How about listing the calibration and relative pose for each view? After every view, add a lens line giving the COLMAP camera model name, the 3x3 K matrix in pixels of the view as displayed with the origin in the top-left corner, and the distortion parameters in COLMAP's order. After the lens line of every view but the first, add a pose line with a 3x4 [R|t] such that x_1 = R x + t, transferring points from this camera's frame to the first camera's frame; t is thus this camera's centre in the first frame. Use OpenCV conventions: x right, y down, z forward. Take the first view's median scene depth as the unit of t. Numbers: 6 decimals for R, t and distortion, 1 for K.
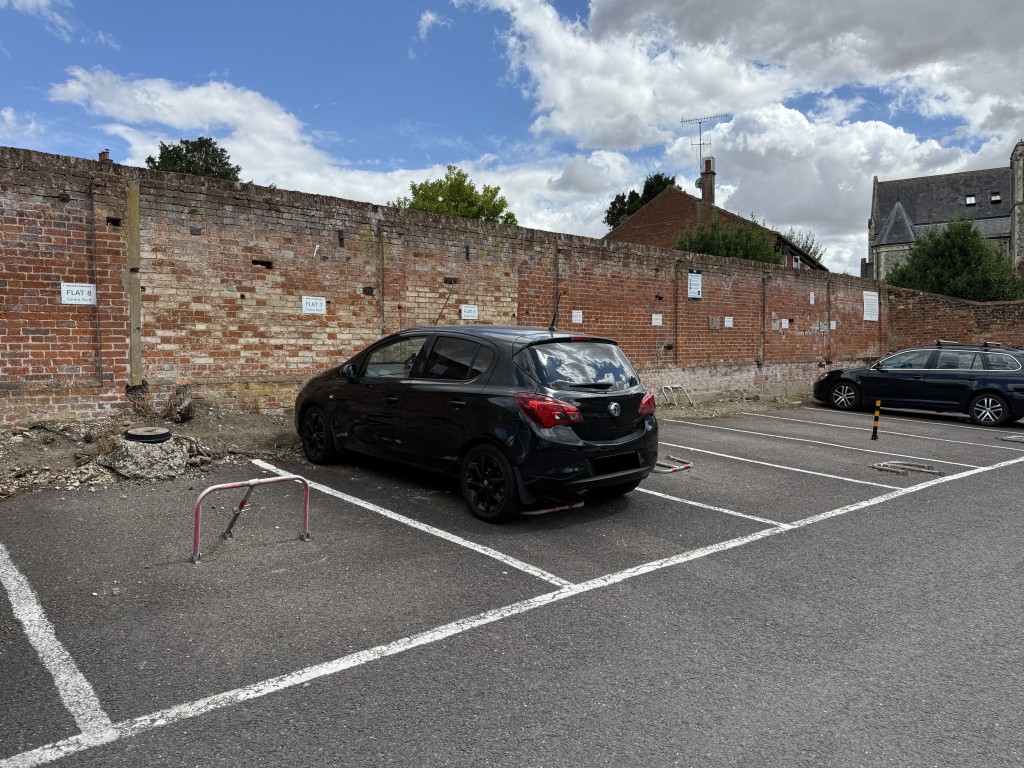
lens RADIAL K [[714.3, 0, 515.5], [0, 714.3, 389.1], [0, 0, 1]] dist [0.069110, -0.002711]
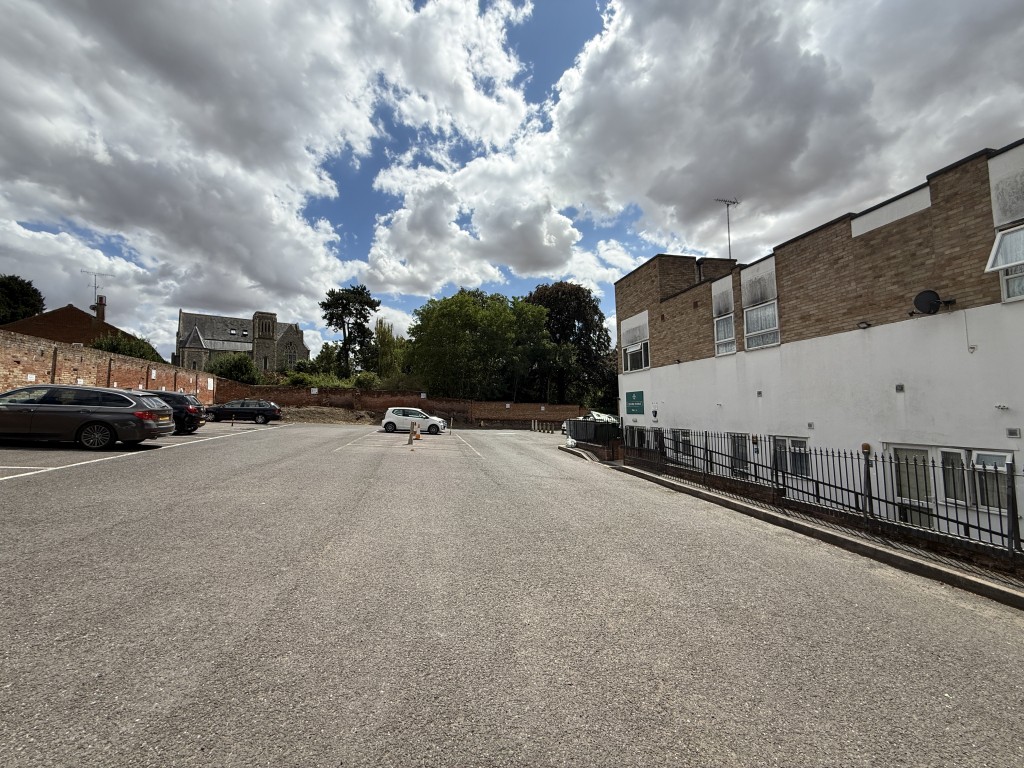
lens RADIAL K [[403.2, 0, 513.3], [0, 403.2, 383.8], [0, 0, 1]] dist [0.000416, -0.000344]
pose [[0.385038, 0.055915, 0.921206, -0.605813], [0.046557, 0.995715, -0.079897, 0.068184], [-0.921726, 0.073652, 0.380785, -0.763173]]
